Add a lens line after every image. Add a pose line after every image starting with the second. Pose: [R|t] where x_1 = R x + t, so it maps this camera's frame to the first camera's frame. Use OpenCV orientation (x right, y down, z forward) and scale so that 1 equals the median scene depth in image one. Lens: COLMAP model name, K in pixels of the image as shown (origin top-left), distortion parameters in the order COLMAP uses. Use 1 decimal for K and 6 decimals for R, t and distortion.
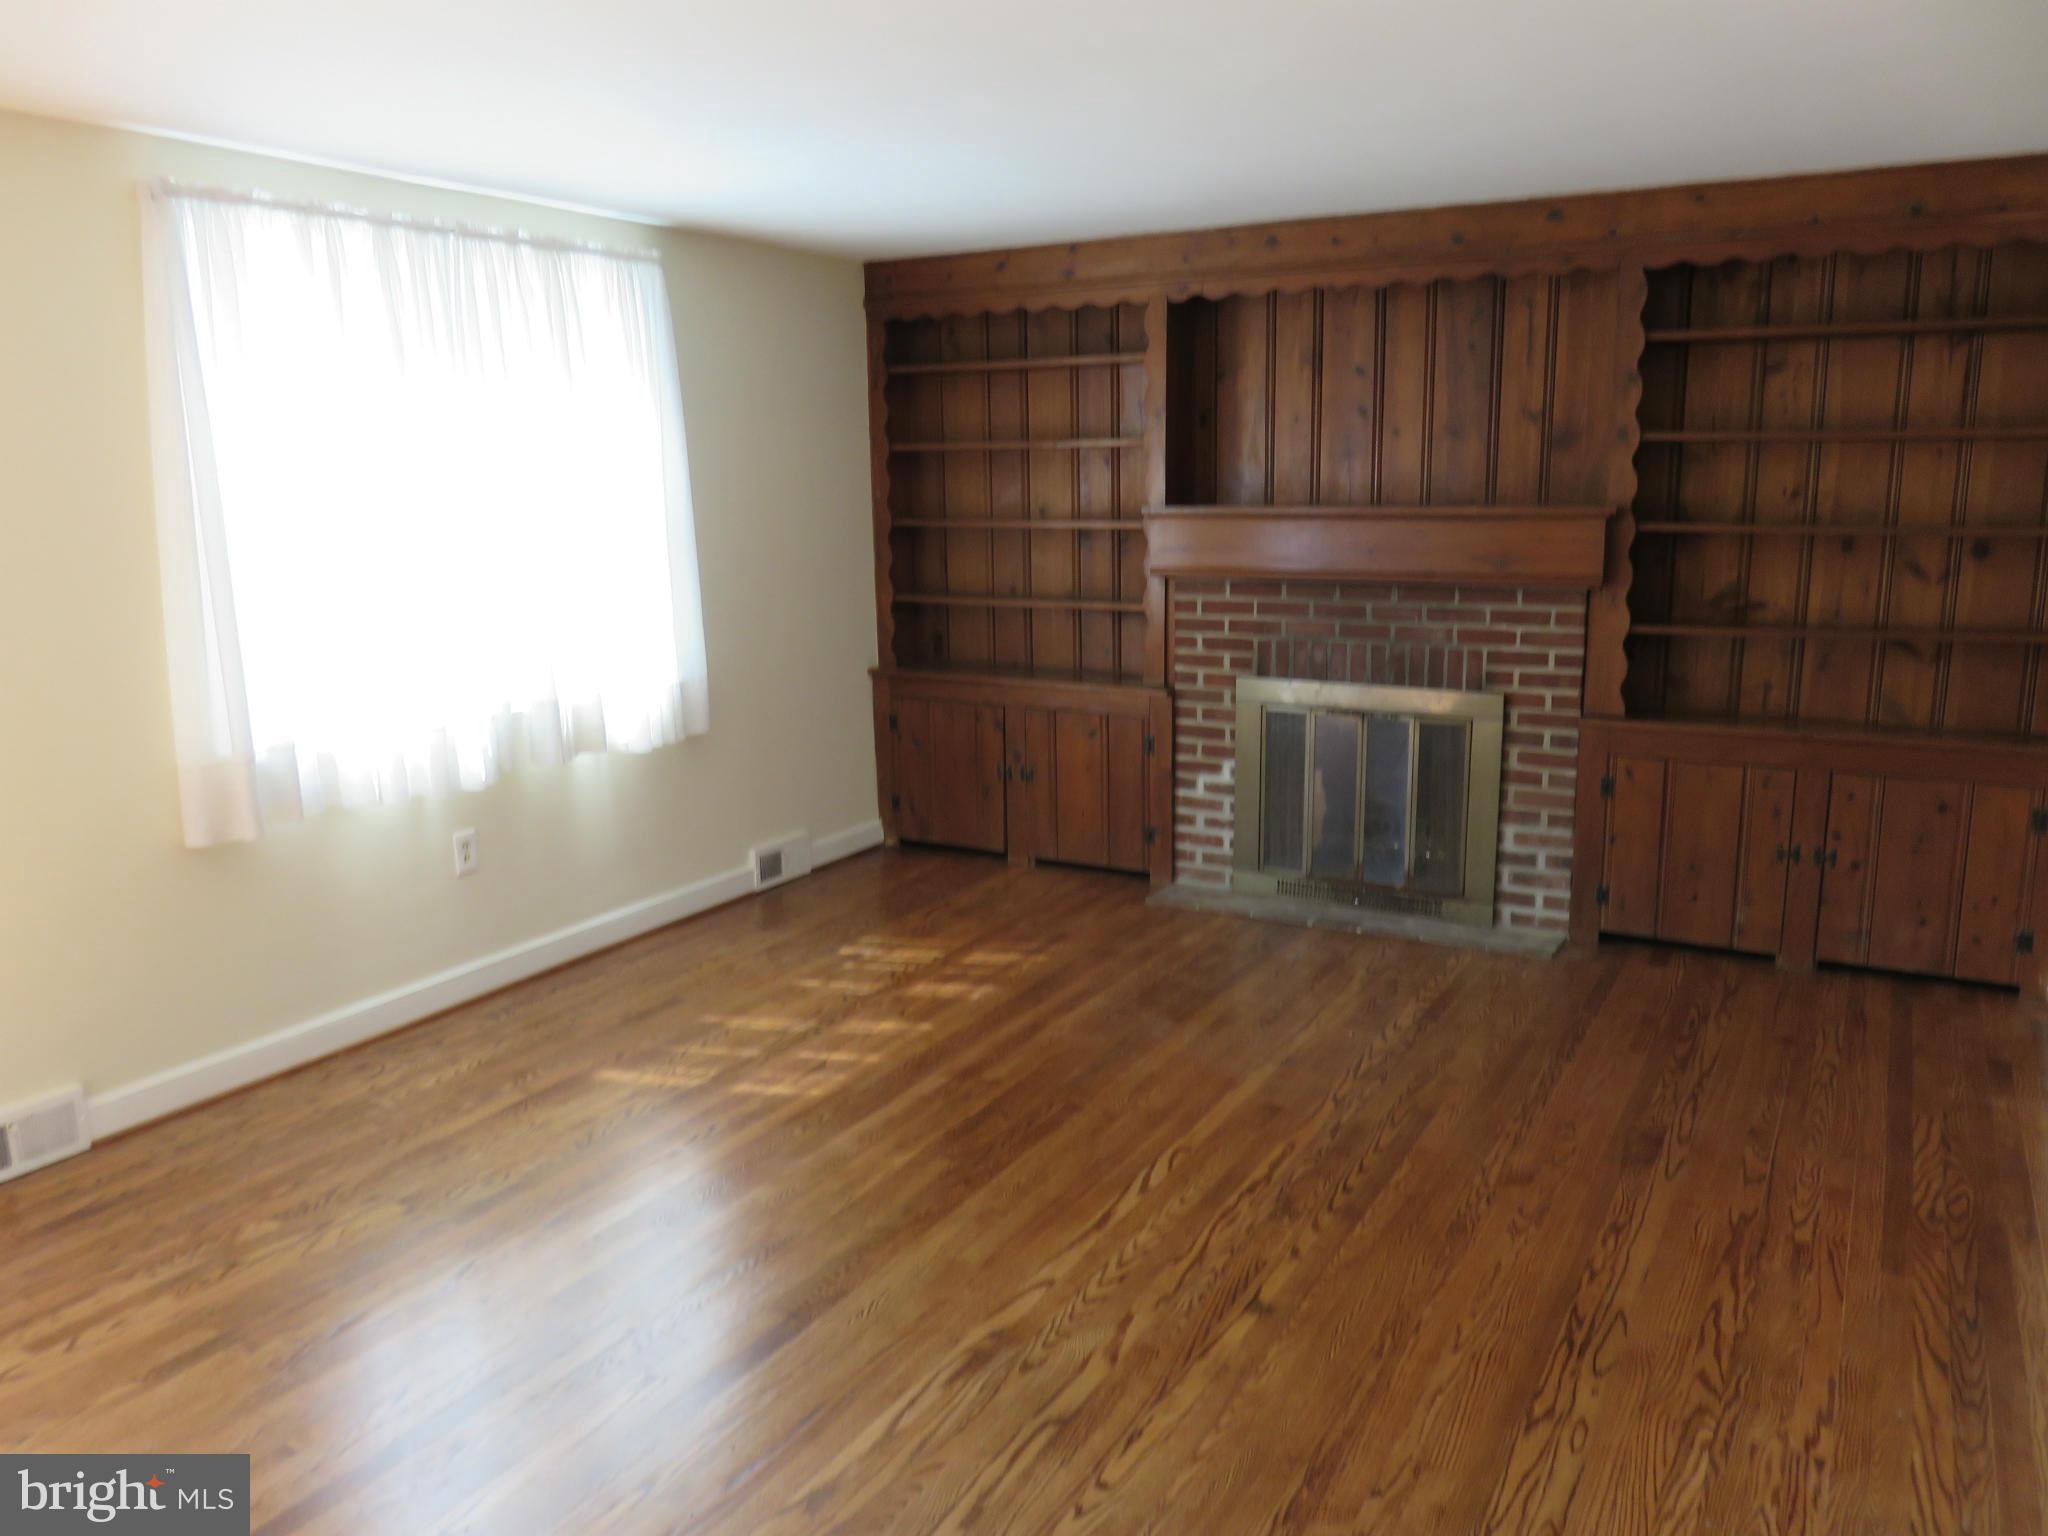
lens RADIAL K [[1547.6, 0, 1027.3], [0, 1547.6, 773.4], [0, 0, 1]] dist [-0.005705, 0.007239]
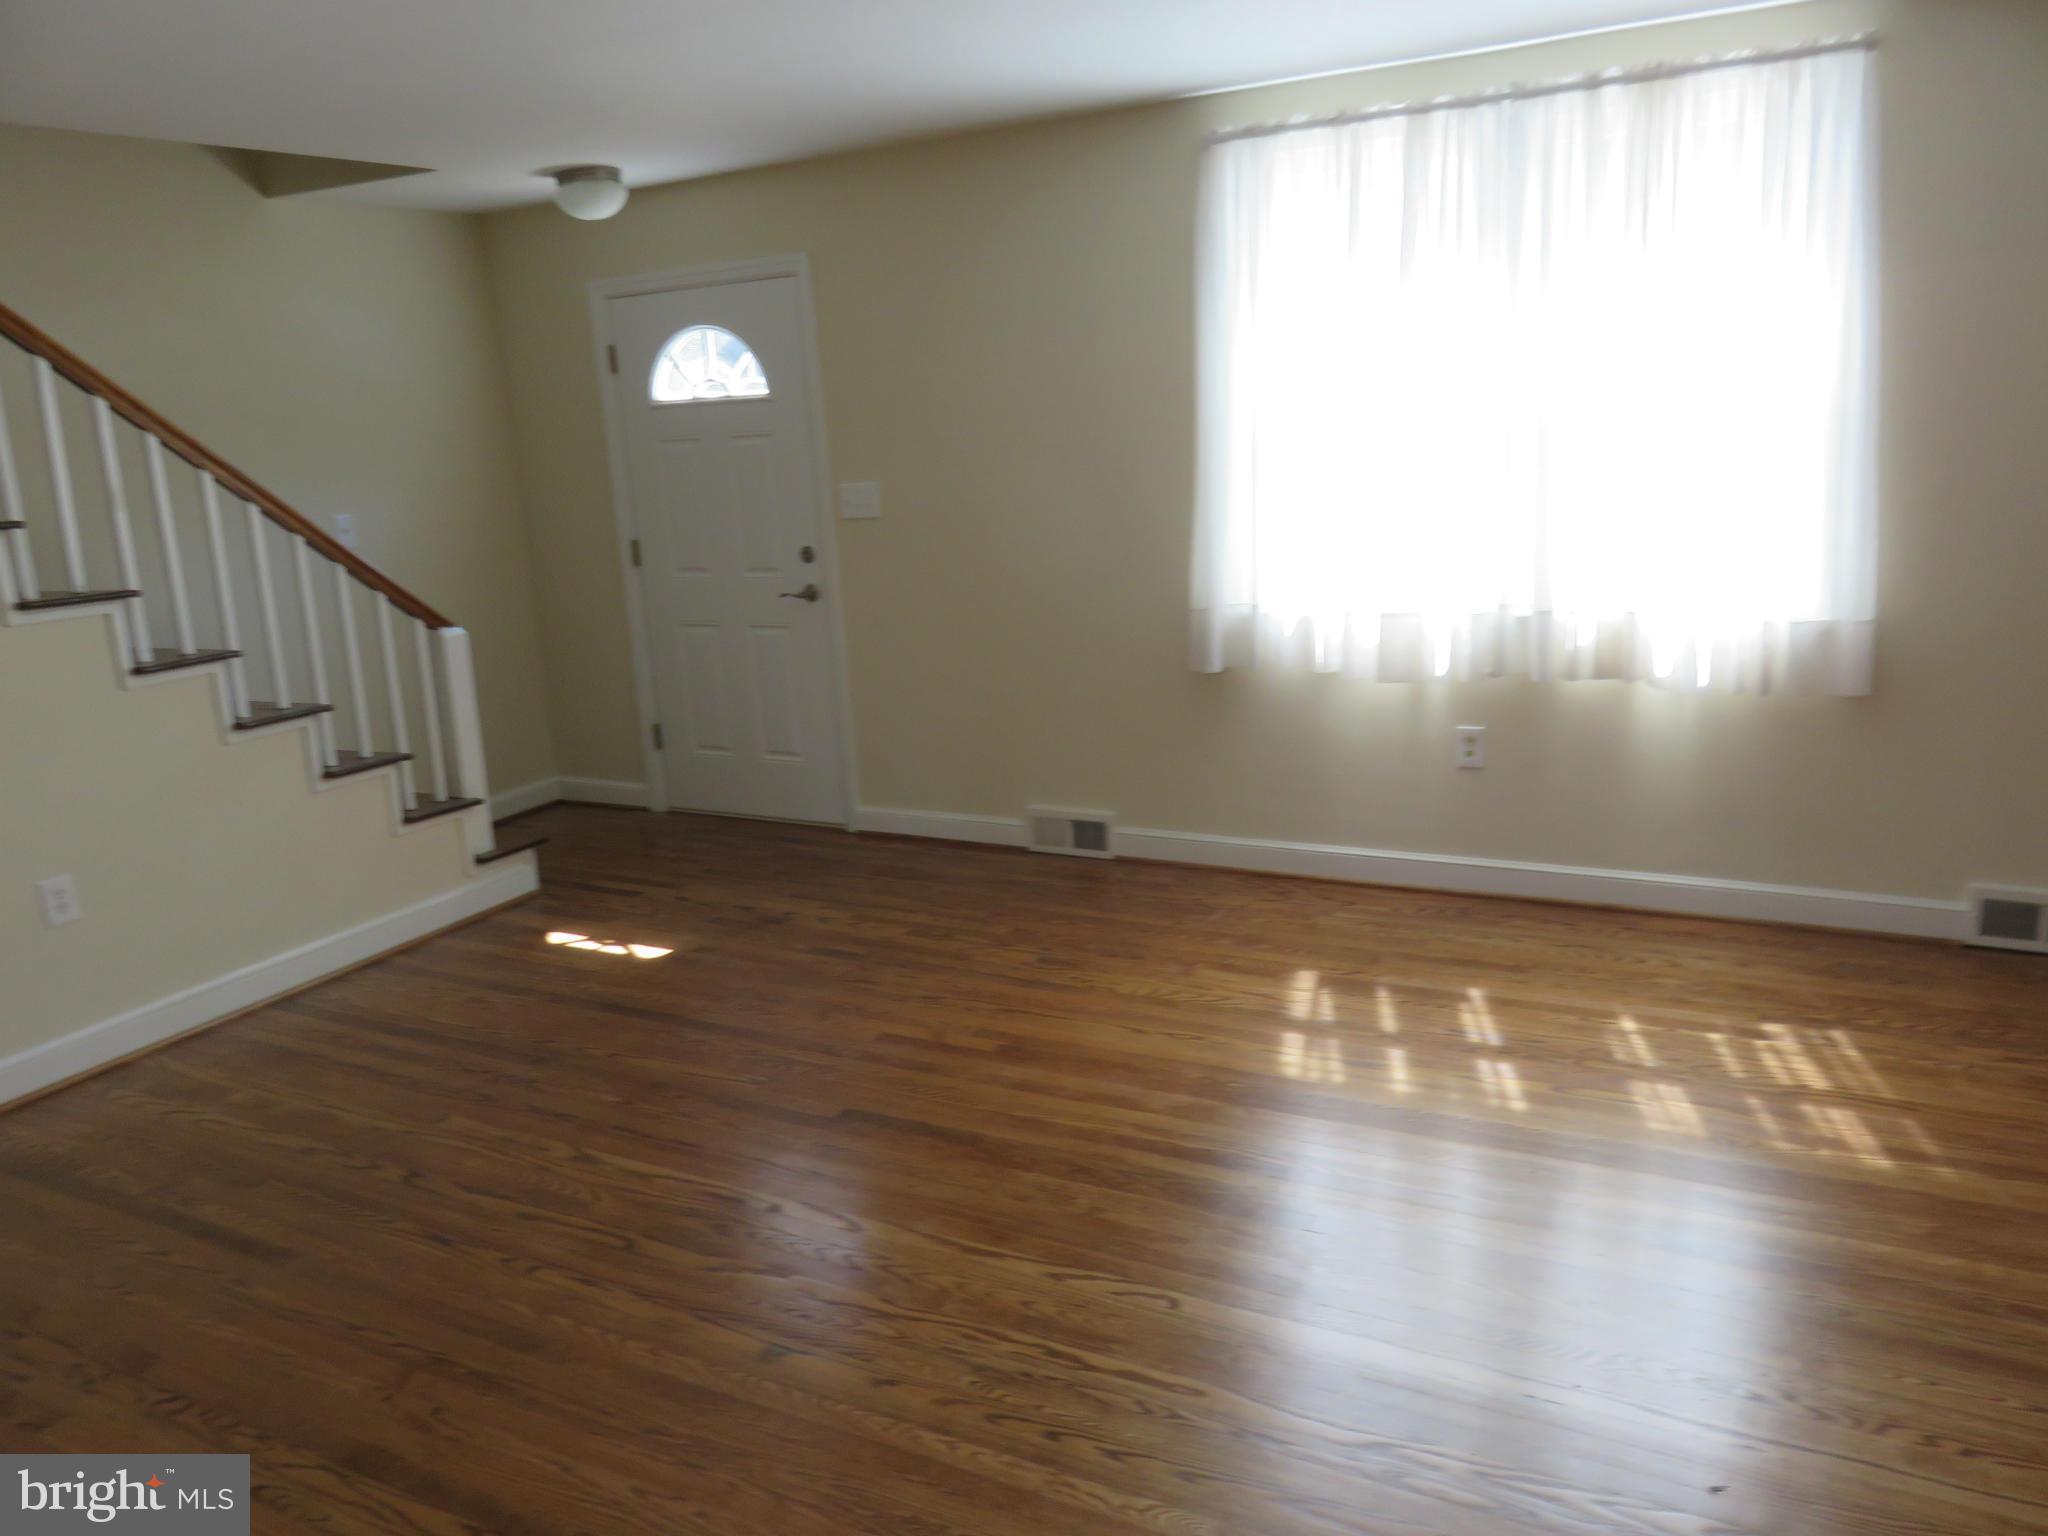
lens RADIAL K [[1547.6, 0, 1018.1], [0, 1547.6, 768.2], [0, 0, 1]] dist [-0.005705, 0.007239]
pose [[0.004824, 0.249421, -0.968383, 0.563701], [-0.136443, 0.959502, 0.246453, -0.133012], [0.990636, 0.130940, 0.038660, 0.640509]]
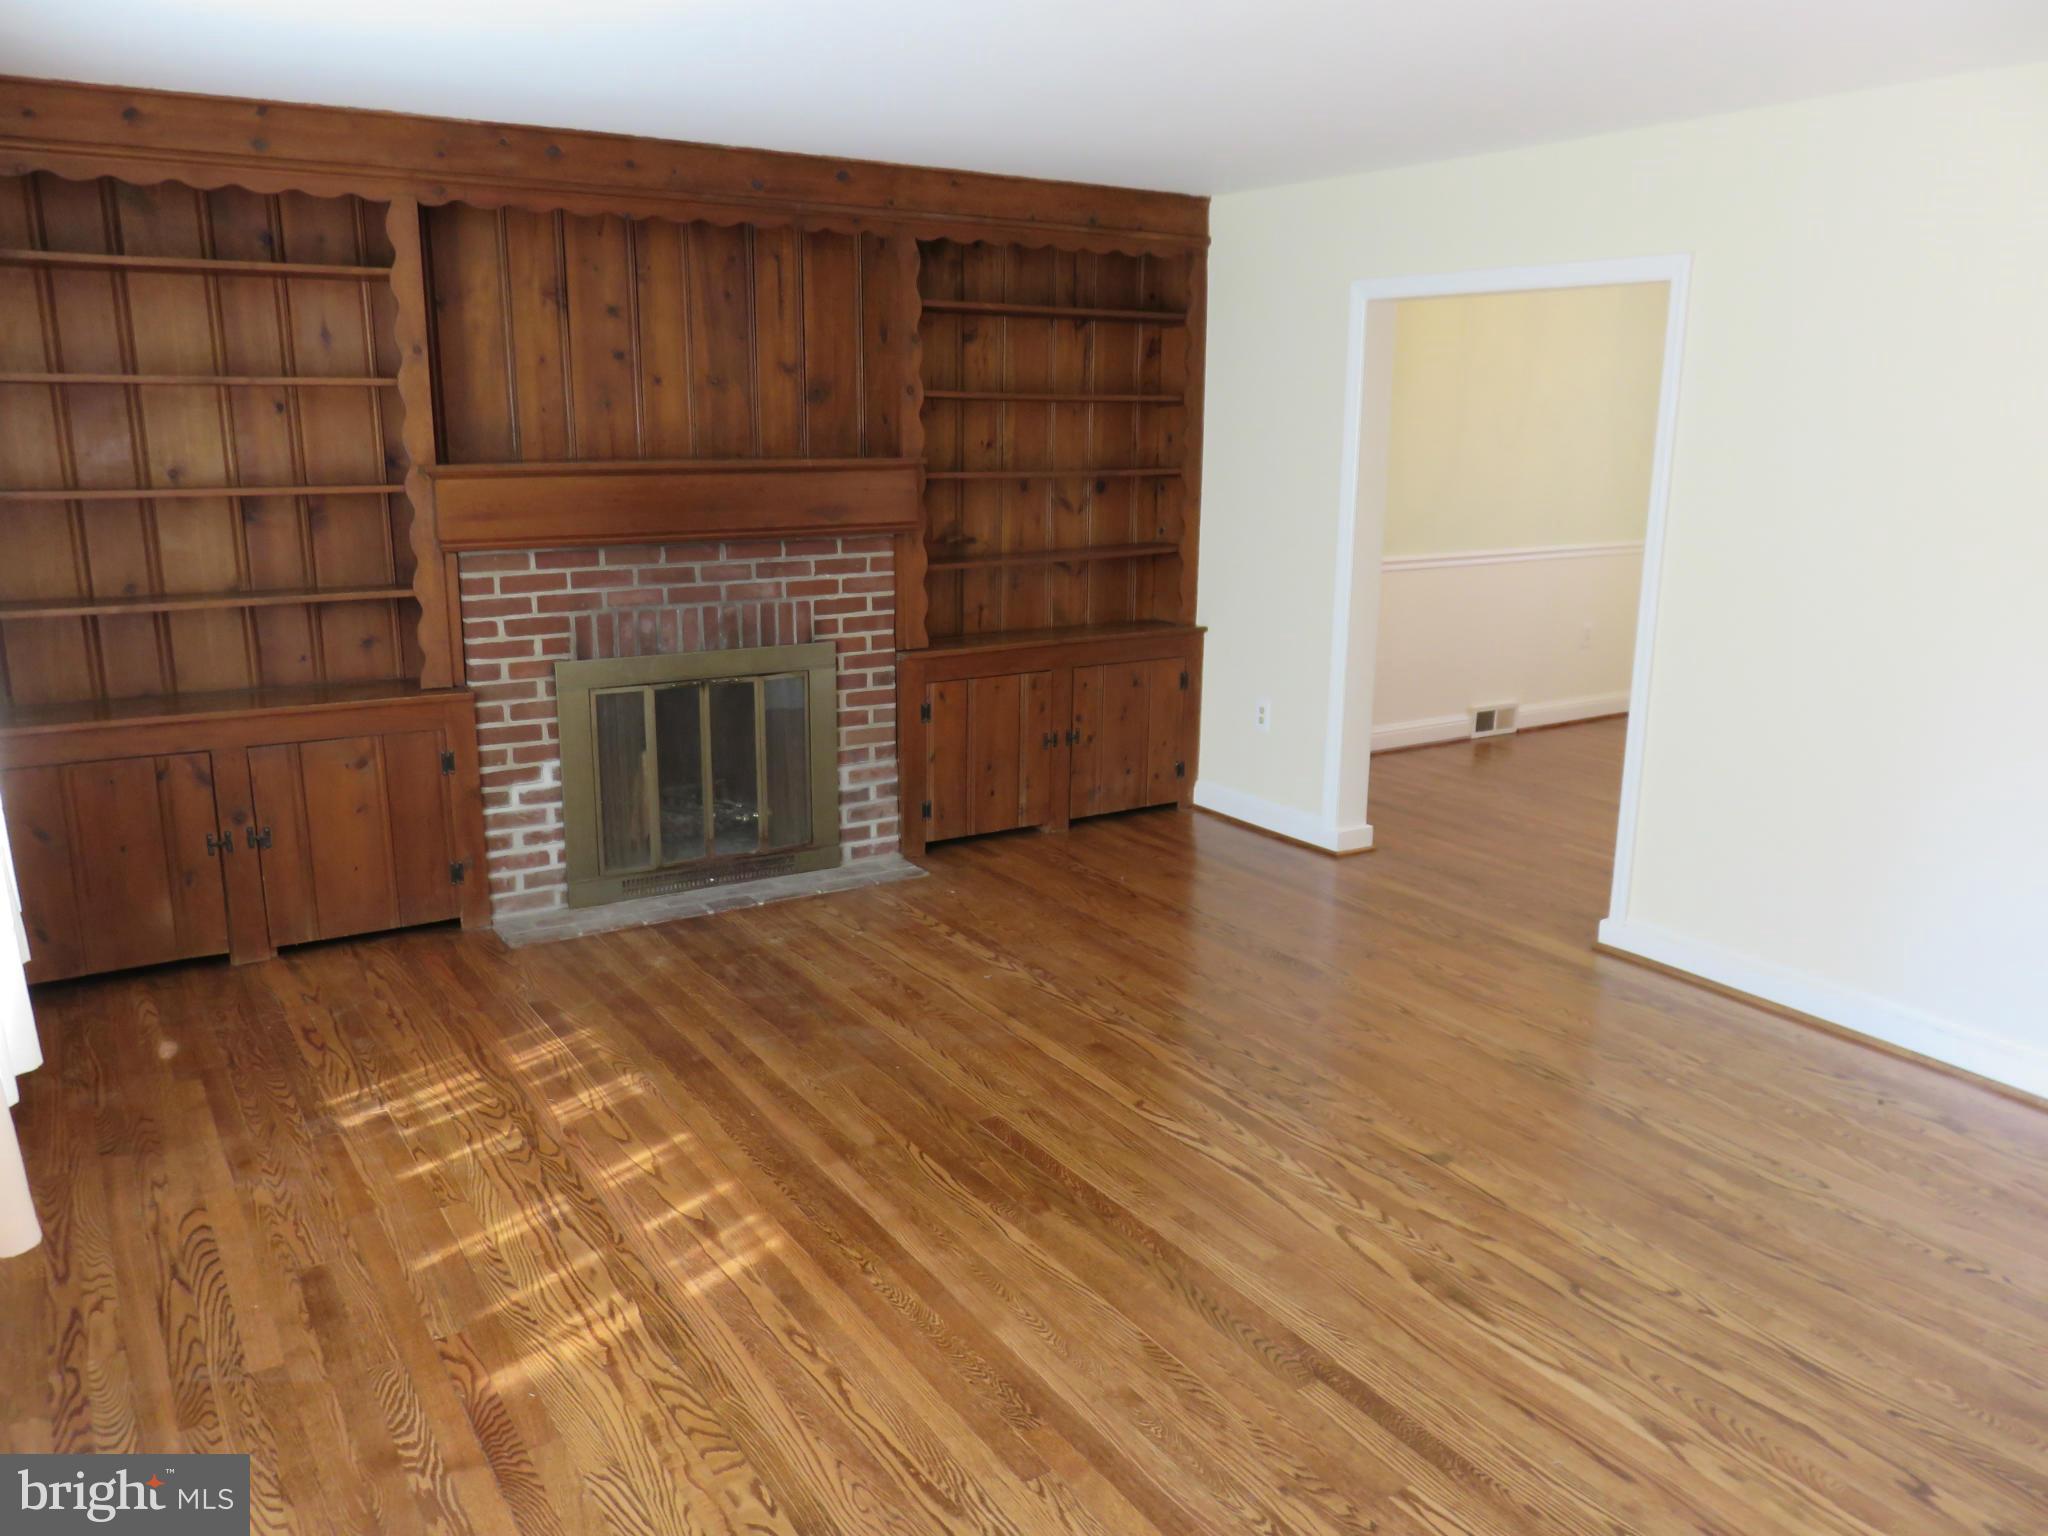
lens RADIAL K [[1547.6, 0, 1010.8], [0, 1547.6, 772.7], [0, 0, 1]] dist [-0.005705, 0.007239]
pose [[0.469208, -0.187706, 0.862908, -0.567366], [0.161026, 0.978952, 0.125390, -0.079121], [-0.868282, 0.080116, 0.489558, 0.415805]]
